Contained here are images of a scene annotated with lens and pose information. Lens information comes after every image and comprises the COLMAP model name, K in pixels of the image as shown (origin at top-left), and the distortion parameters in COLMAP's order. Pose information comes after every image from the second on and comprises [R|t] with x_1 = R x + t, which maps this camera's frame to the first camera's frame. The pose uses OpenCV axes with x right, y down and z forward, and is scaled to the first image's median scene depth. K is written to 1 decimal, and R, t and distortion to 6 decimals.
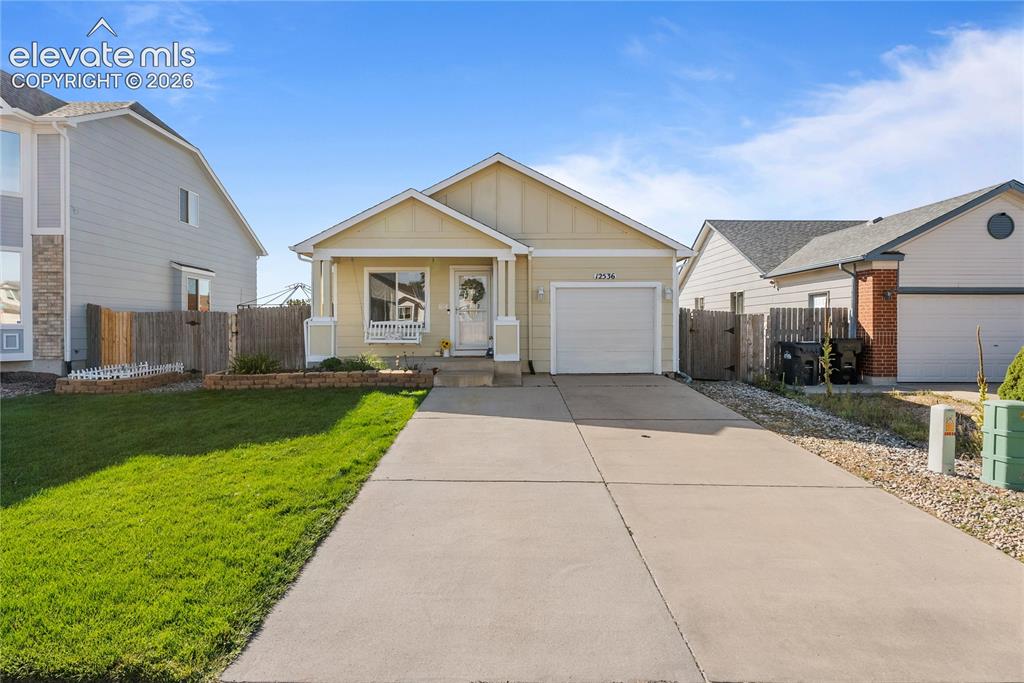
lens RADIAL K [[552.1, 0, 516.4], [0, 552.1, 337.4], [0, 0, 1]] dist [-0.017076, 0.000291]
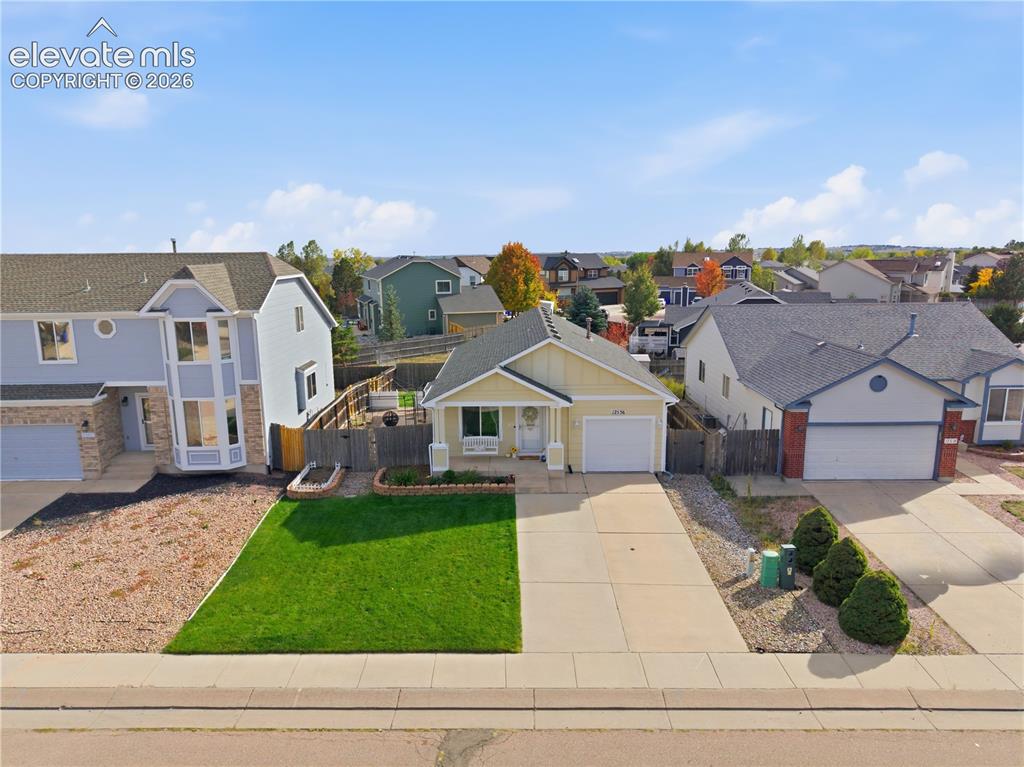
lens RADIAL K [[685.7, 0, 512.0], [0, 685.7, 383.5], [0, 0, 1]] dist [0.019643, -0.002230]
pose [[0.999857, -0.005745, -0.015885, -0.106222], [0.008523, 0.983496, 0.180731, -0.538877], [0.014585, -0.180841, 0.983404, -0.875828]]
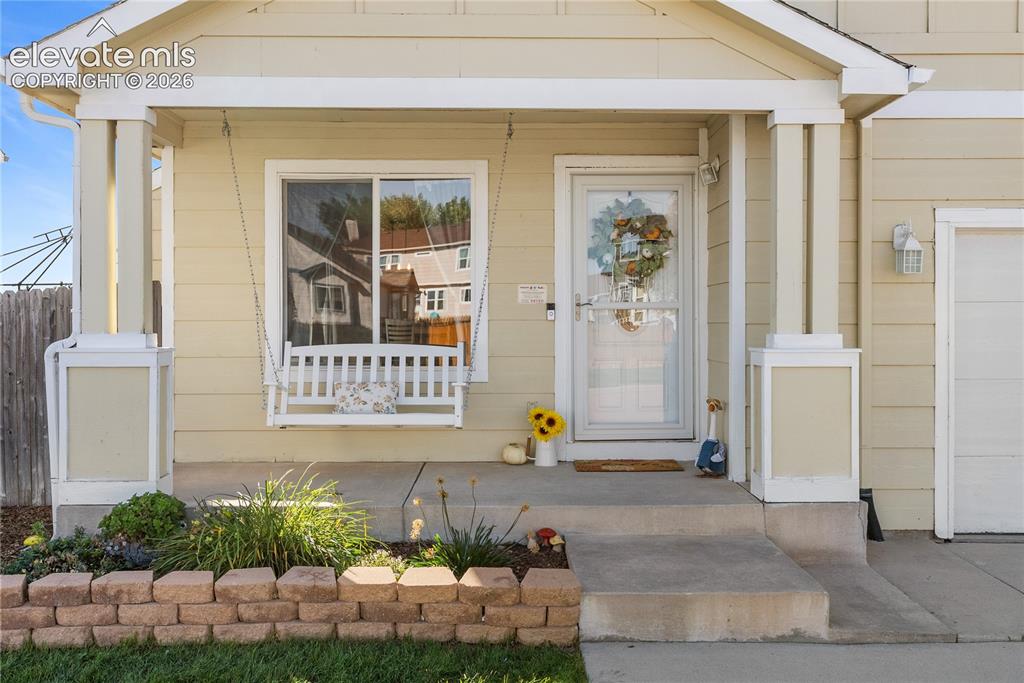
lens RADIAL K [[1000.2, 0, 514.3], [0, 1000.2, 335.9], [0, 0, 1]] dist [0.000660, 0.002777]
pose [[0.999984, 0.001315, 0.005584, -0.155306], [-0.001279, 0.999979, -0.006411, -0.031886], [-0.005592, 0.006404, 0.999964, 0.493938]]
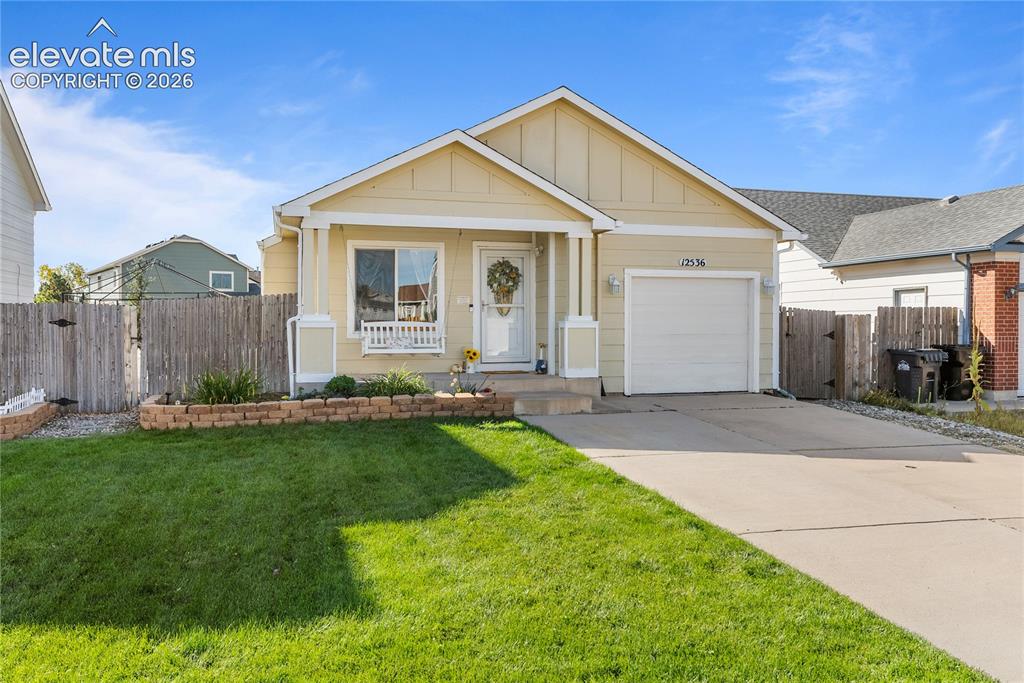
lens RADIAL K [[817.0, 0, 511.9], [0, 817.0, 344.1], [0, 0, 1]] dist [-0.008385, -0.000283]
pose [[0.965530, -0.003085, 0.260273, -0.364004], [0.002865, 0.999995, 0.001223, -0.002194], [-0.260275, -0.000435, 0.965534, -0.004453]]
